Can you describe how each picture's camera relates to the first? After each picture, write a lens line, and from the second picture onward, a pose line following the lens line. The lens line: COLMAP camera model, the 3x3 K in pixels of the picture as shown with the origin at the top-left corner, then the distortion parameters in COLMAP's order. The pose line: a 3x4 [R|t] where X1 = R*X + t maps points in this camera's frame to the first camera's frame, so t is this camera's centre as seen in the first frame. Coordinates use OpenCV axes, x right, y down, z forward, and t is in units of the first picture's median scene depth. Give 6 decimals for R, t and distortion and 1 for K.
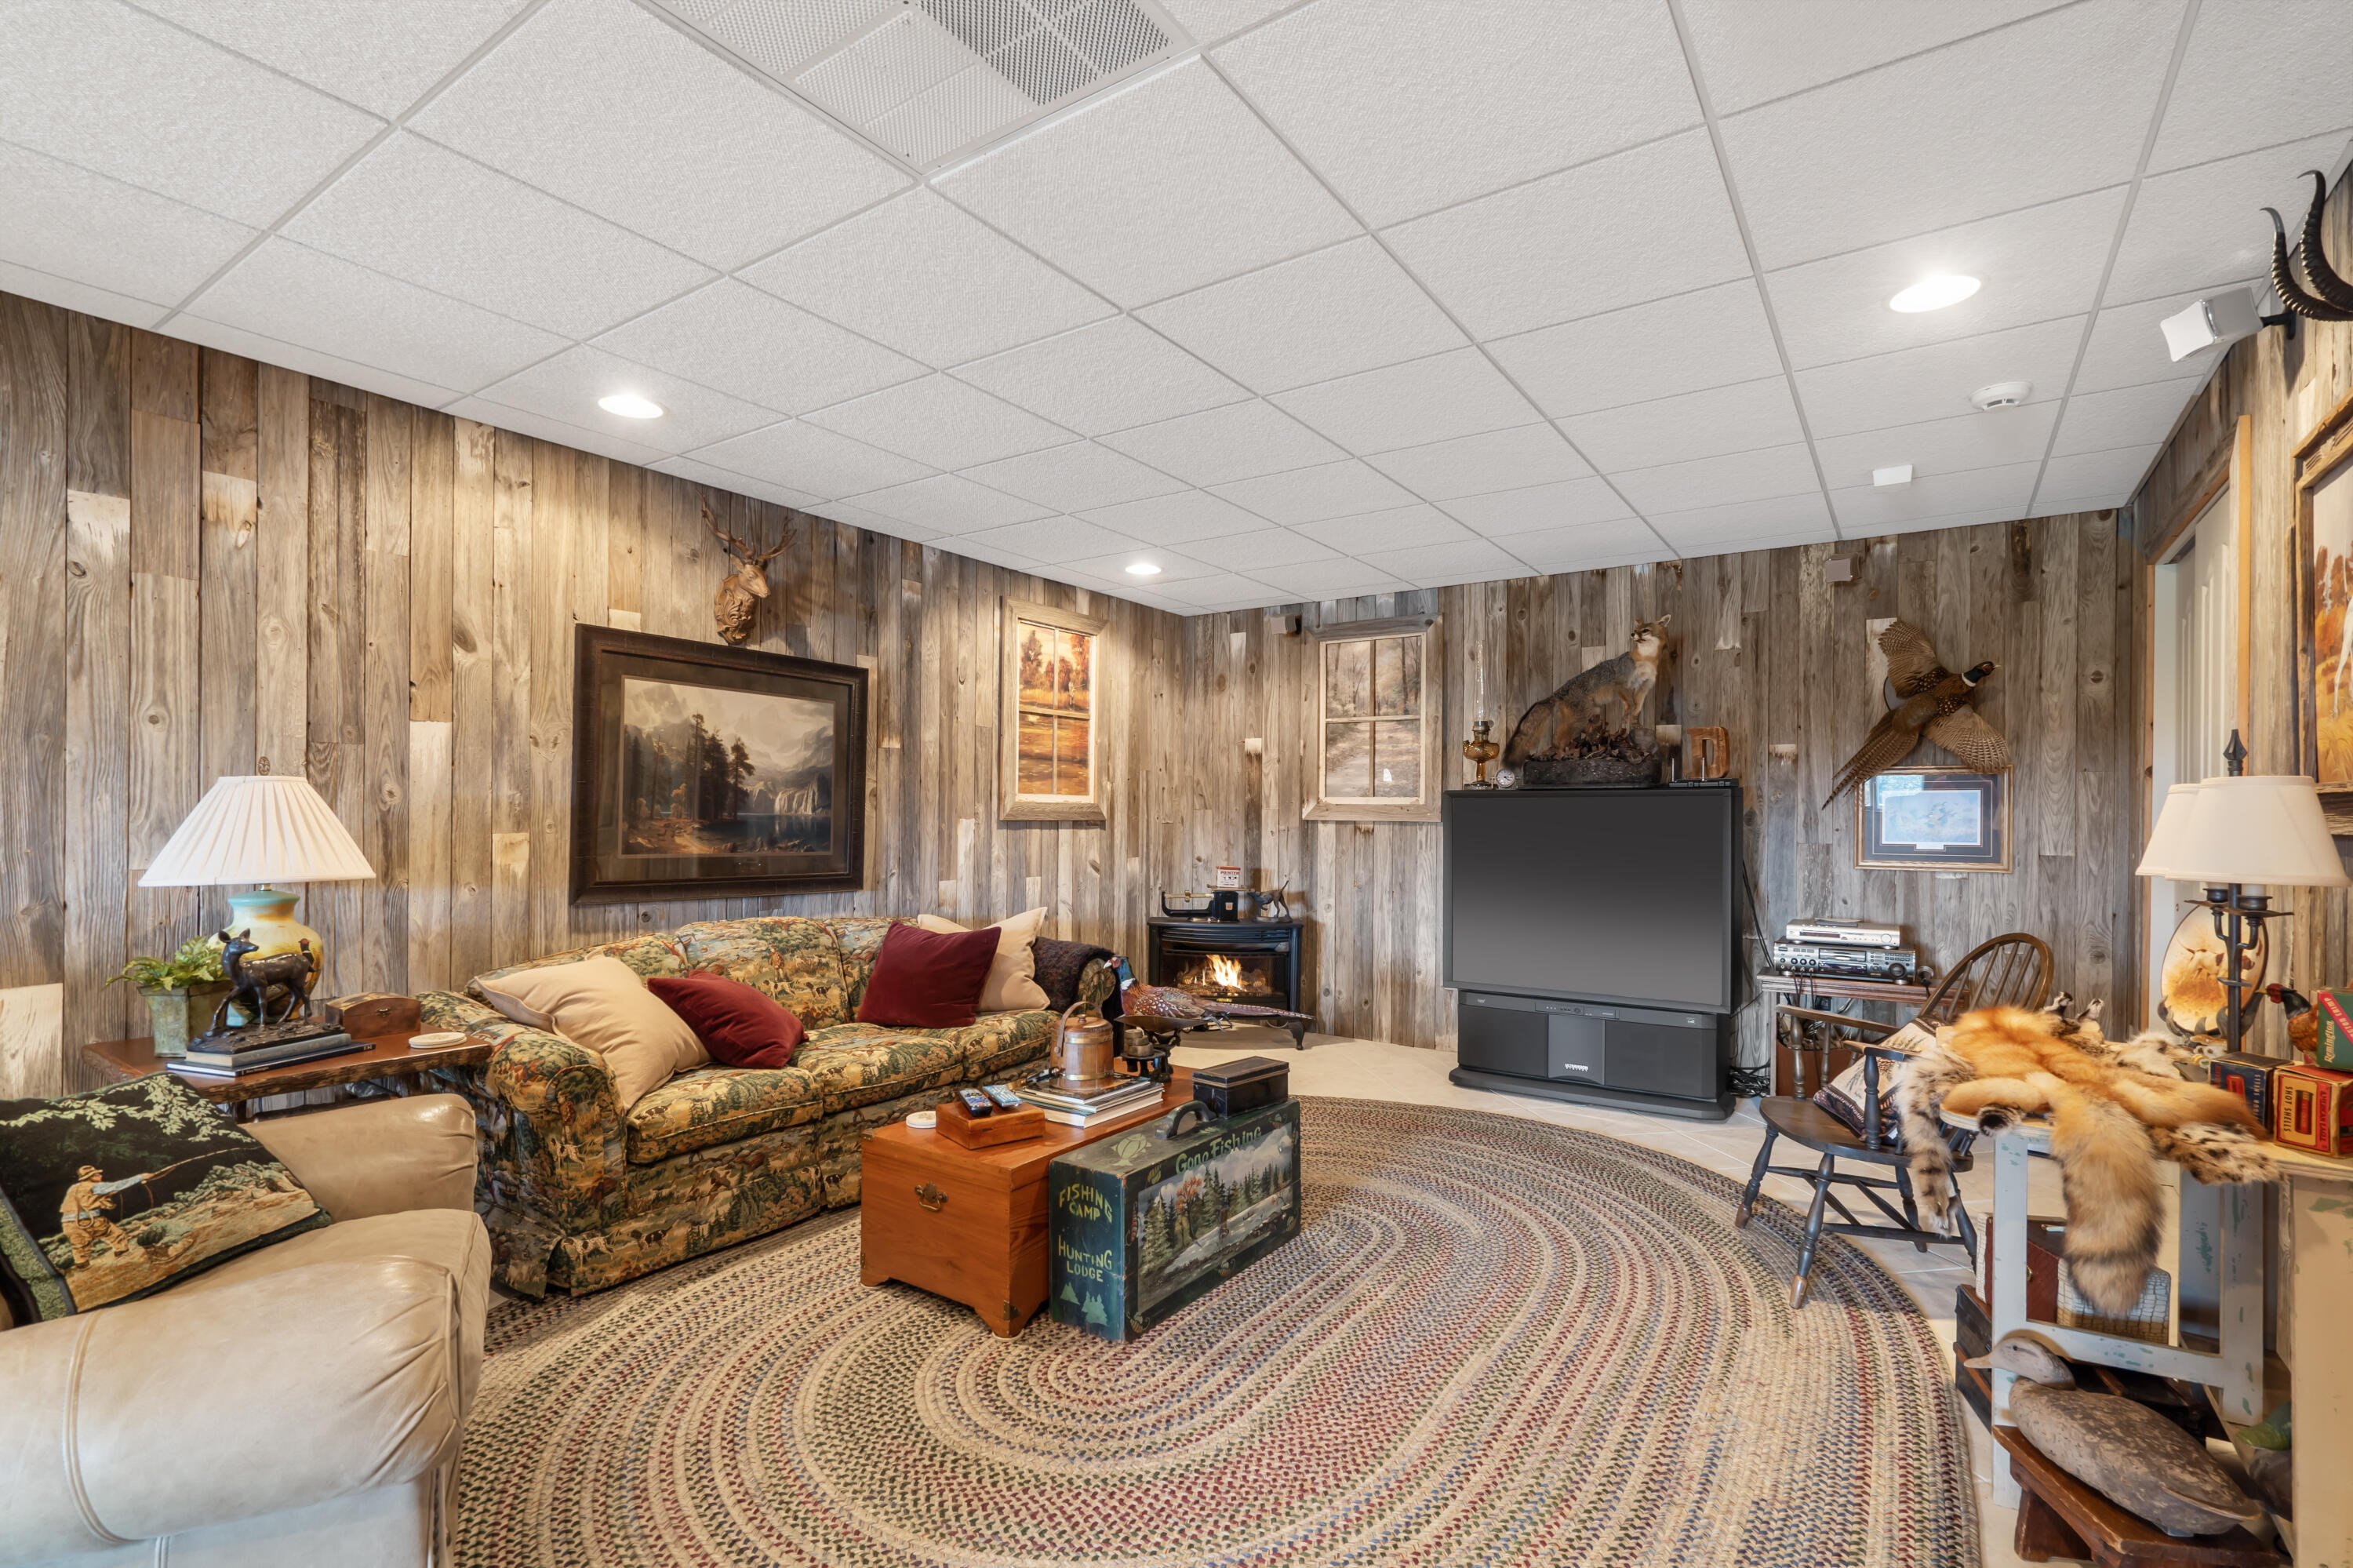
lens RADIAL K [[1072.6, 0, 1187.7], [0, 1072.6, 818.6], [0, 0, 1]] dist [-0.009984, -0.000899]
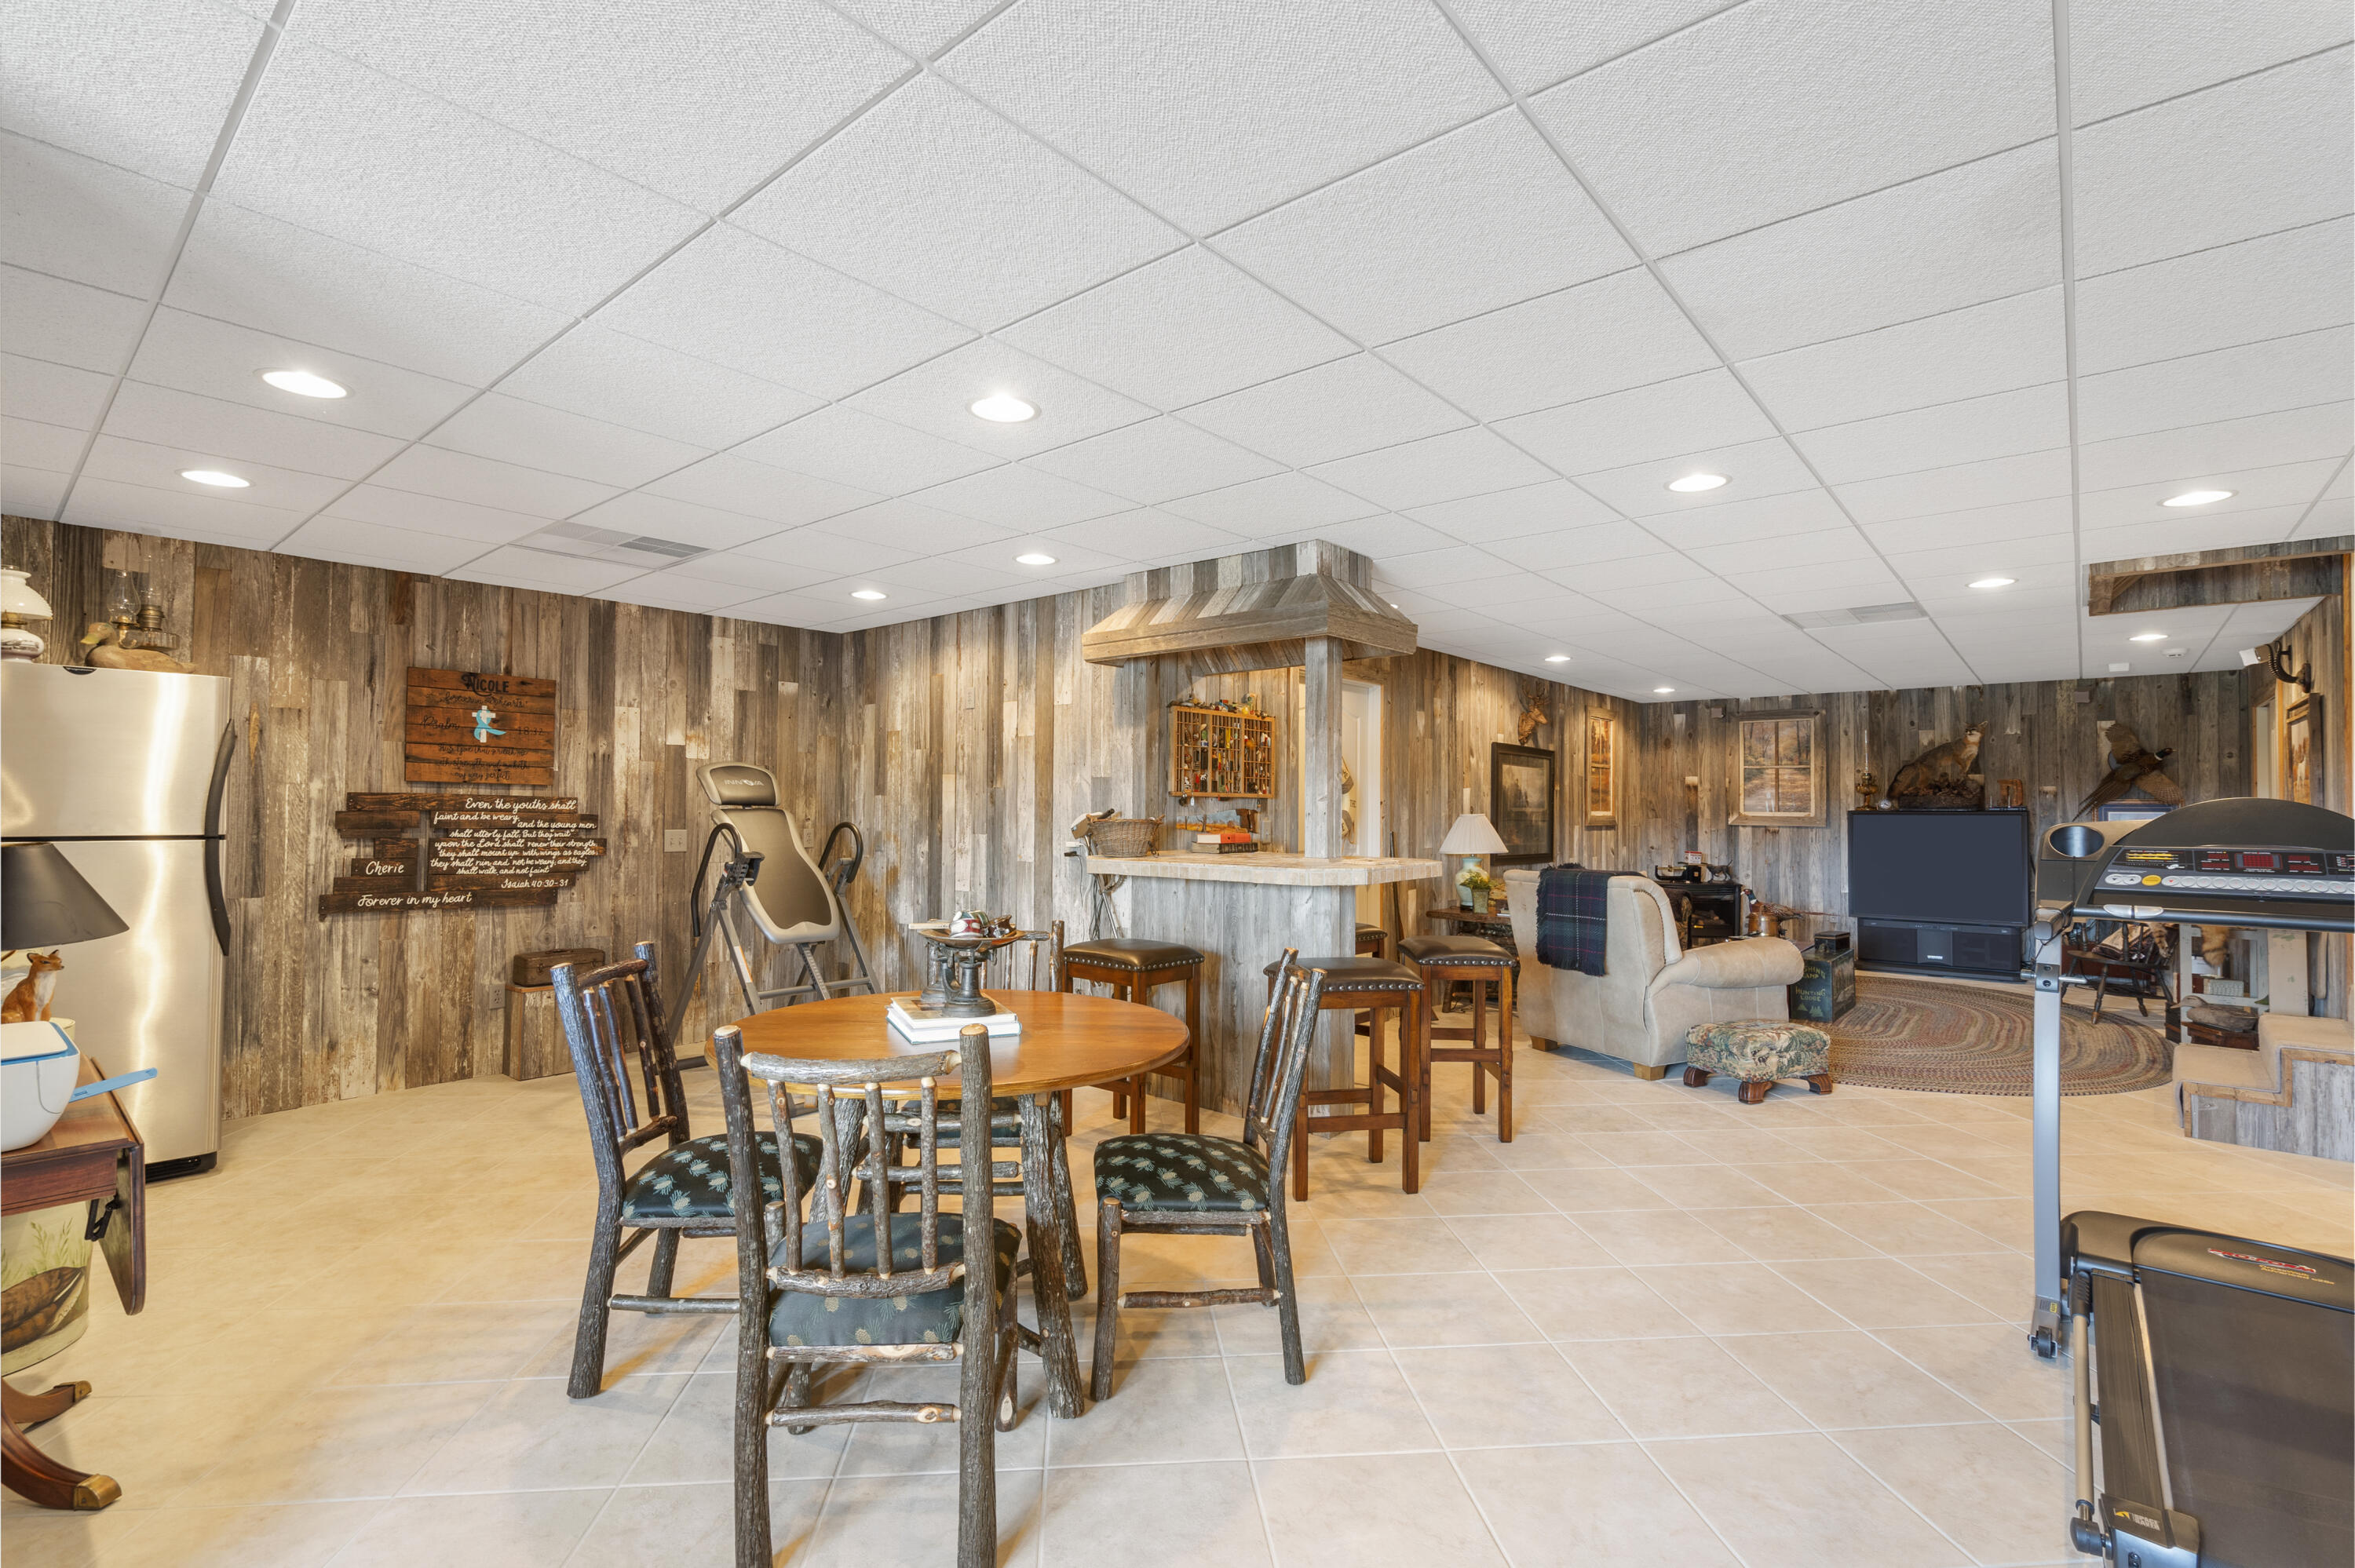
lens RADIAL K [[1073.3, 0, 1130.8], [0, 1073.3, 788.6], [0, 0, 1]] dist [-0.009984, -0.000899]
pose [[0.992945, -0.002080, -0.118554, -0.849084], [-0.000503, 0.999763, -0.021749, -0.025394], [0.118571, 0.021655, 0.992709, -1.082348]]
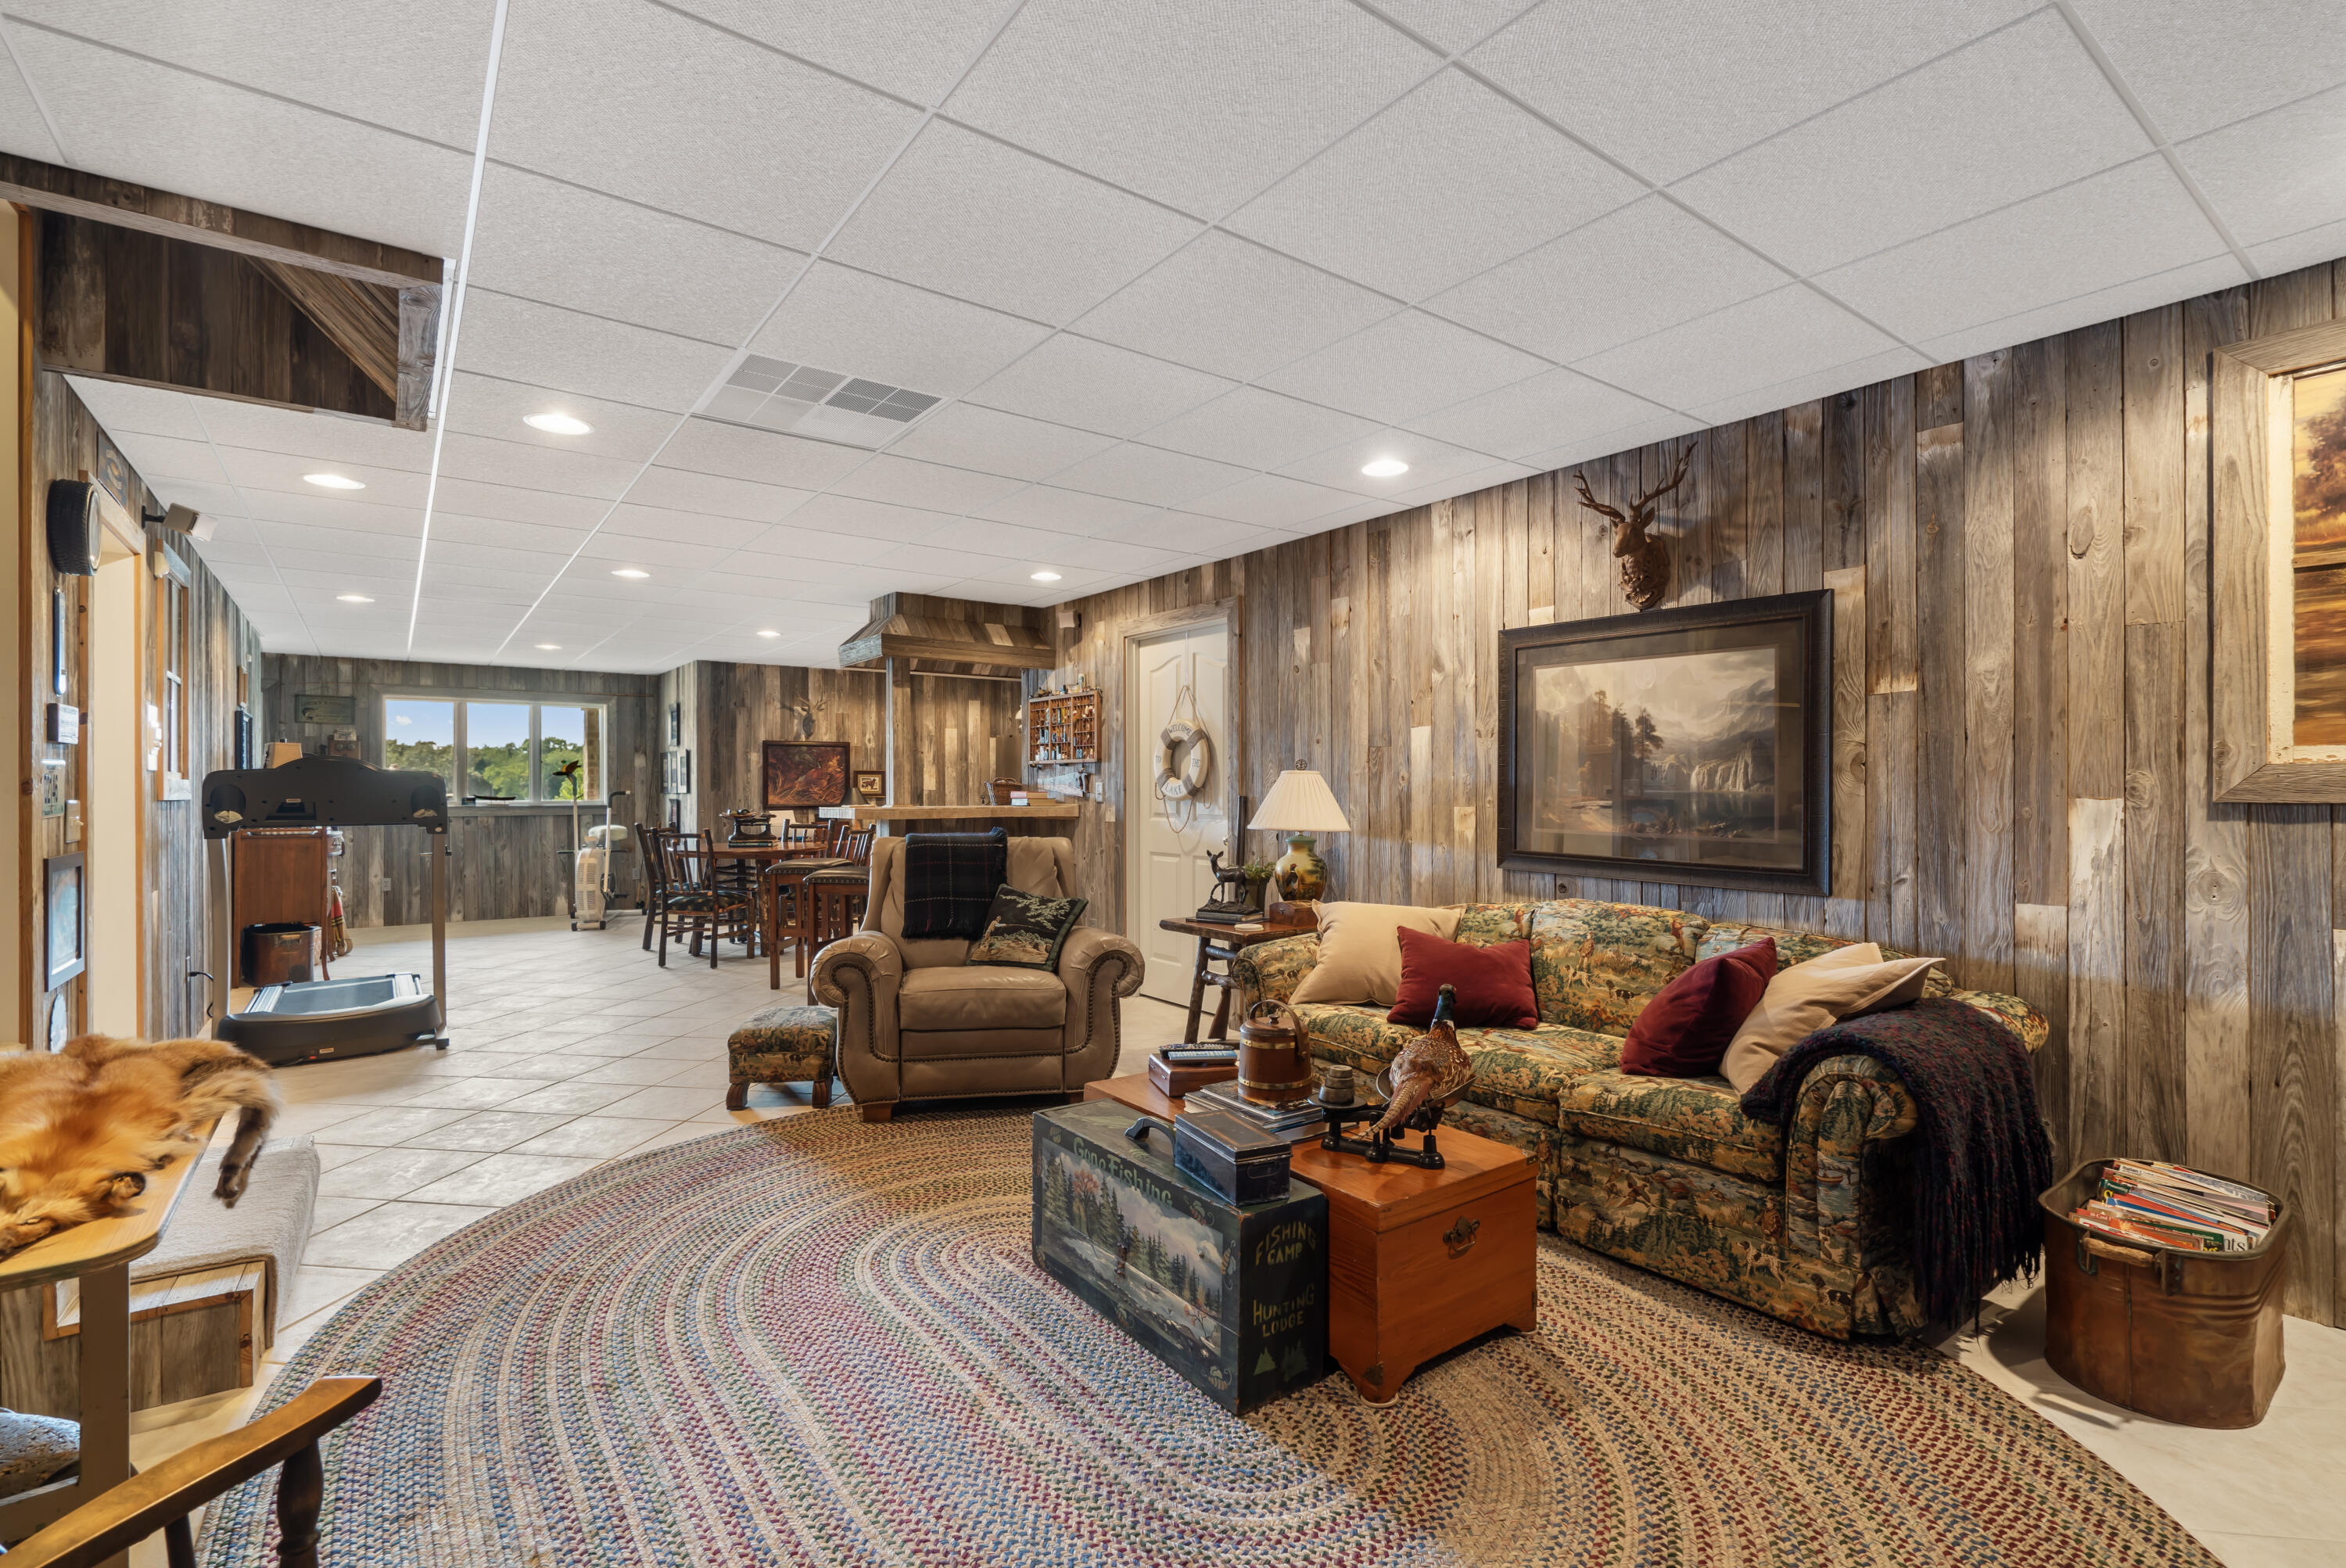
lens RADIAL K [[1069.4, 0, 1180.2], [0, 1069.4, 785.7], [0, 0, 1]] dist [-0.009984, -0.000899]
pose [[-0.323703, -0.008311, -0.946122, 0.511790], [-0.004899, 0.999963, -0.007107, -0.000469], [0.946146, 0.002334, -0.323732, 0.808116]]
